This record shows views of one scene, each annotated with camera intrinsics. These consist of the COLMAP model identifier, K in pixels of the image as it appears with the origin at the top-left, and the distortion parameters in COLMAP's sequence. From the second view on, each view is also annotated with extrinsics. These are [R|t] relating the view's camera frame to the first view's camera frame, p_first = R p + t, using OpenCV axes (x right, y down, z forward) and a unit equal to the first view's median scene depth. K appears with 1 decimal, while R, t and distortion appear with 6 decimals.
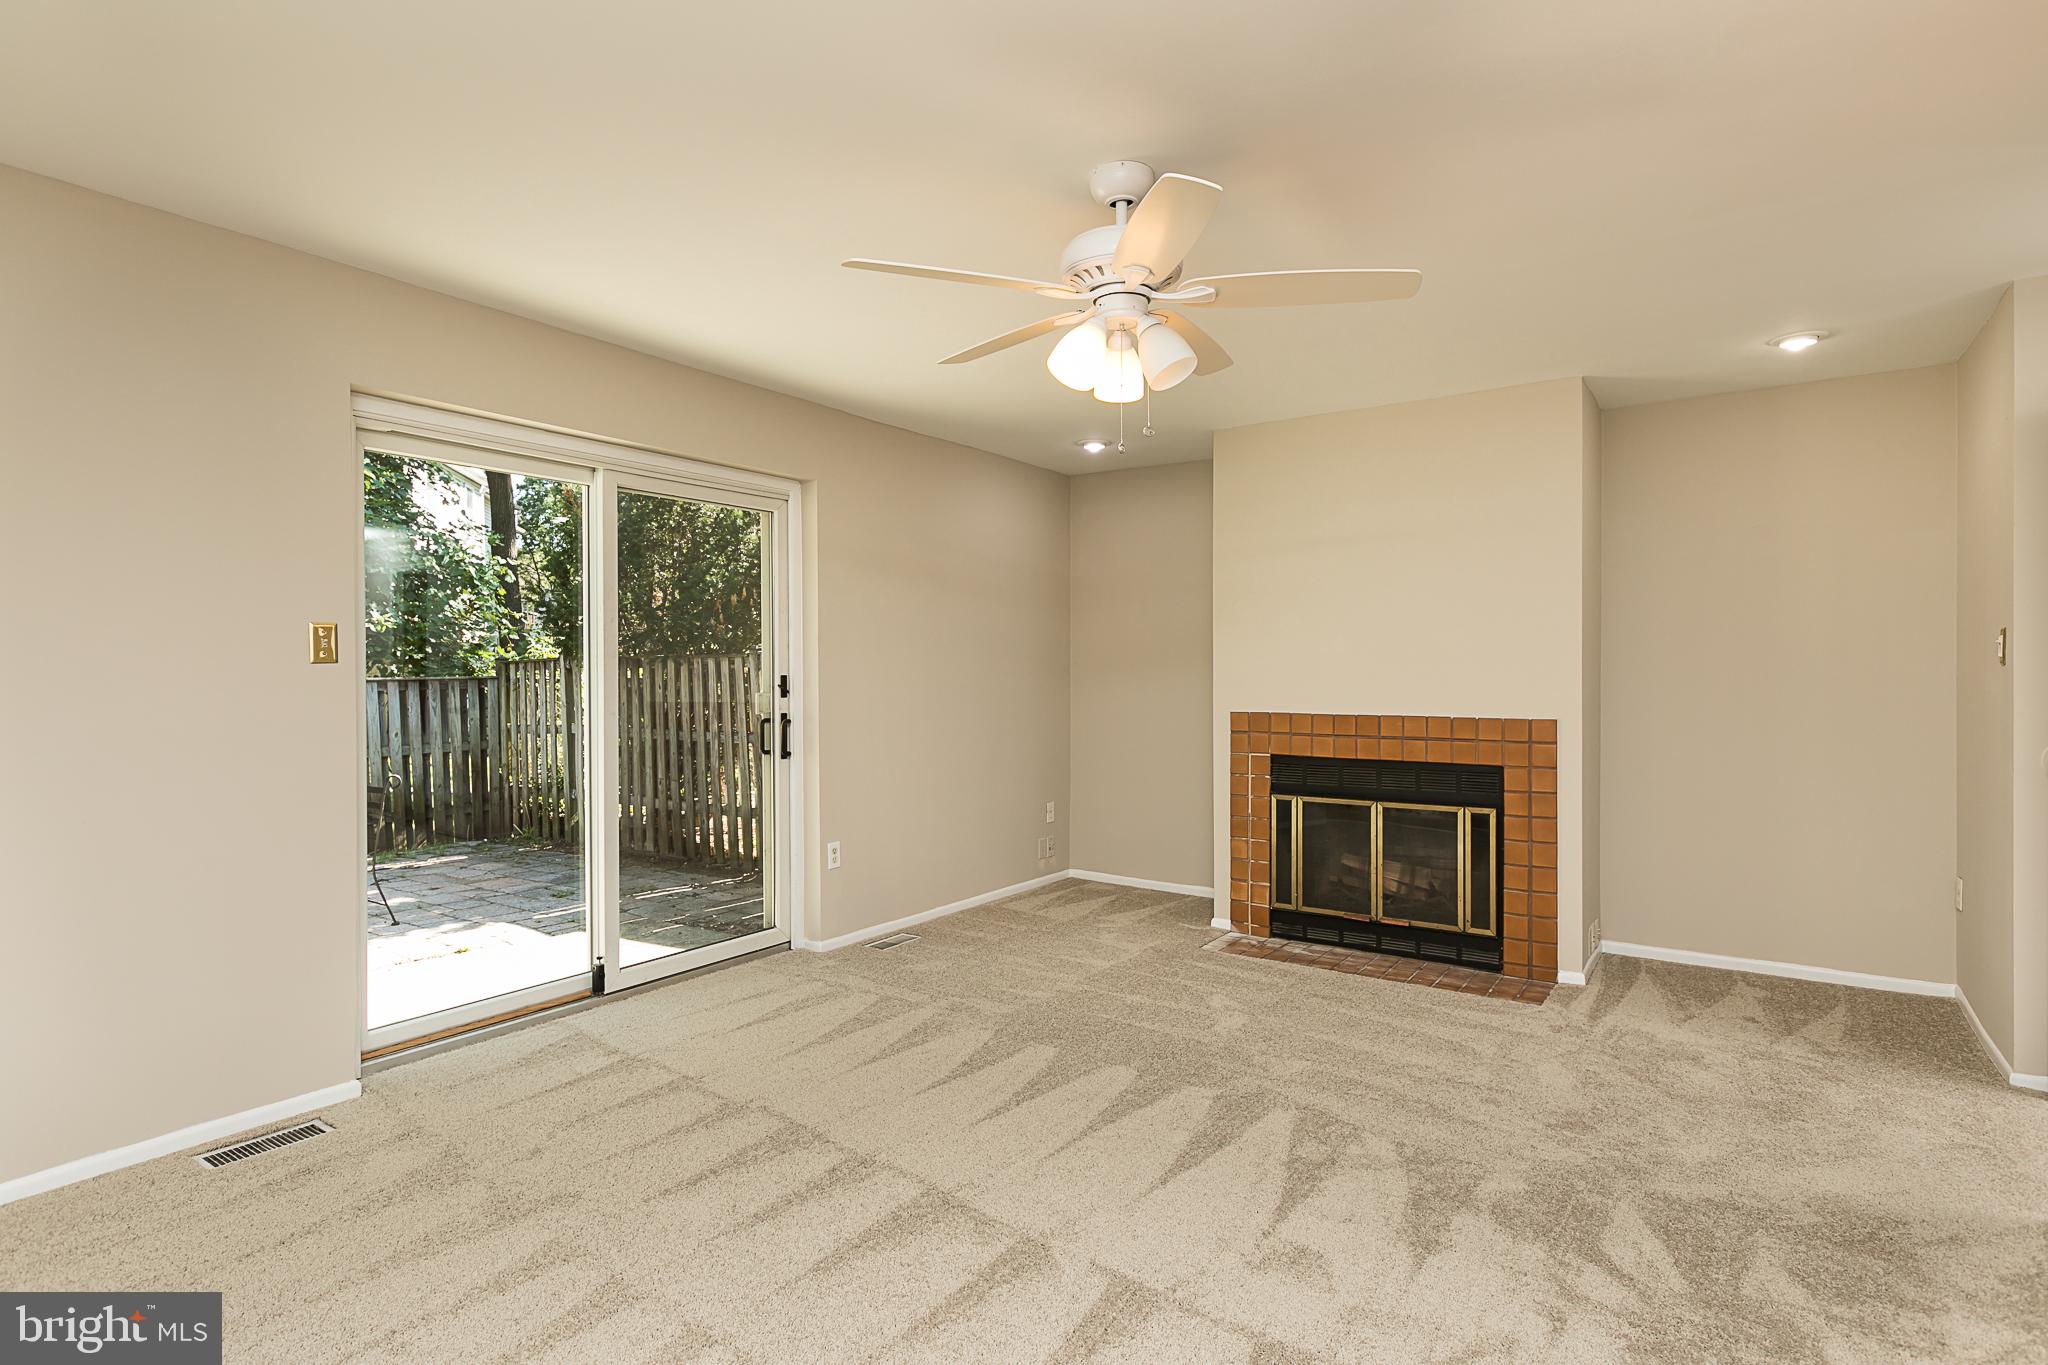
lens RADIAL K [[1067.8, 0, 1024.0], [0, 1067.8, 682.5], [0, 0, 1]] dist [-0.003579, -0.000076]
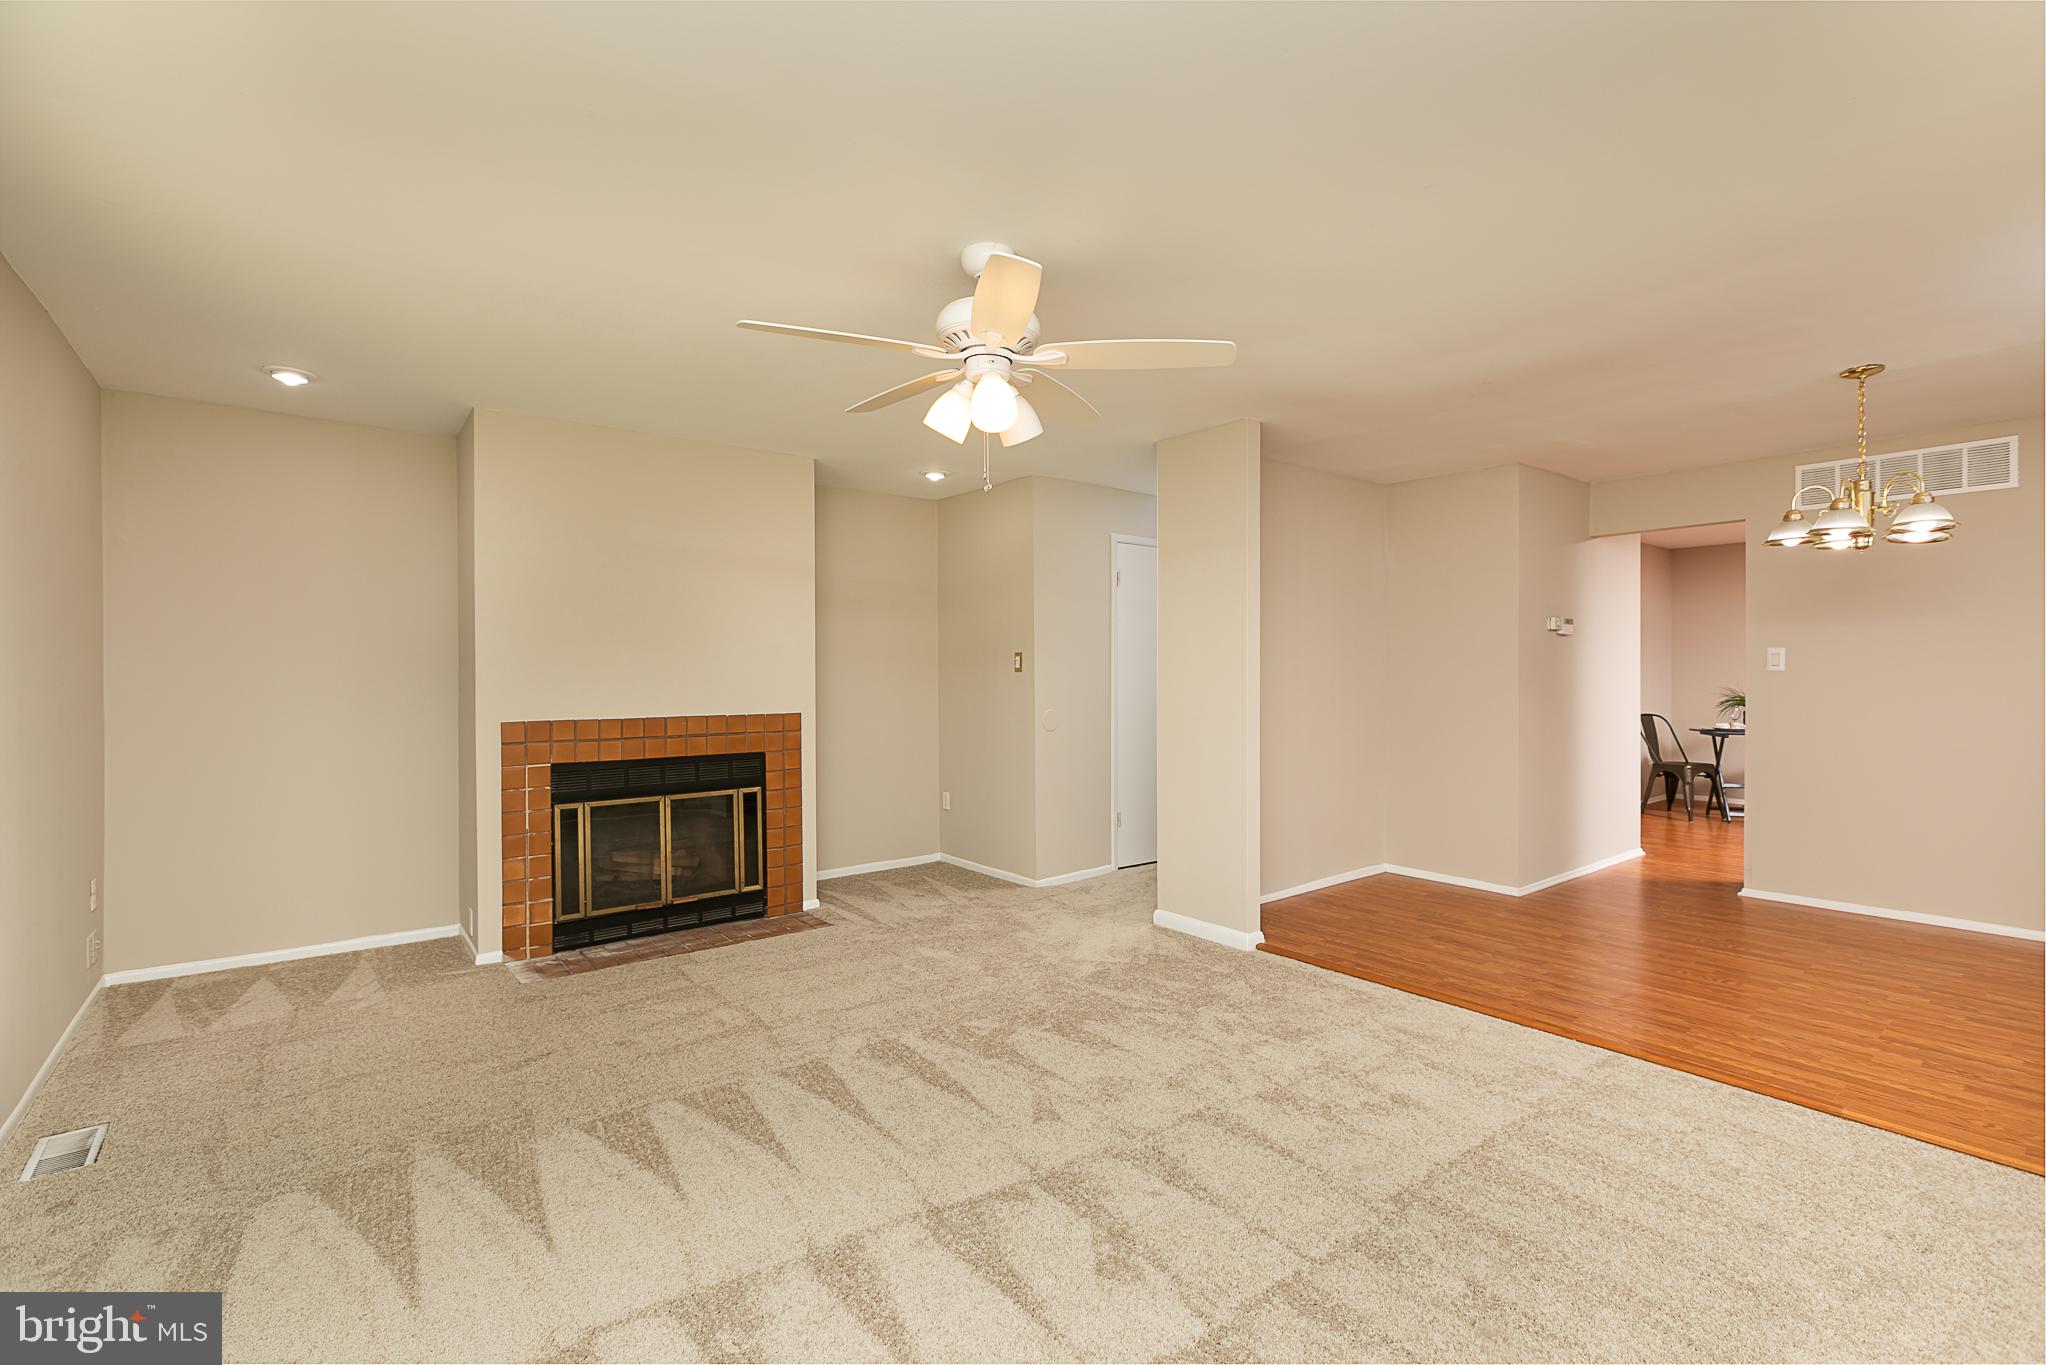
lens RADIAL K [[903.8, 0, 1015.9], [0, 903.8, 679.1], [0, 0, 1]] dist [0.000533, -0.001061]
pose [[0.290016, -0.002187, 0.957019, -0.458495], [0.022873, 0.999728, -0.004647, 0.004079], [-0.956748, 0.023238, 0.289987, 0.382113]]
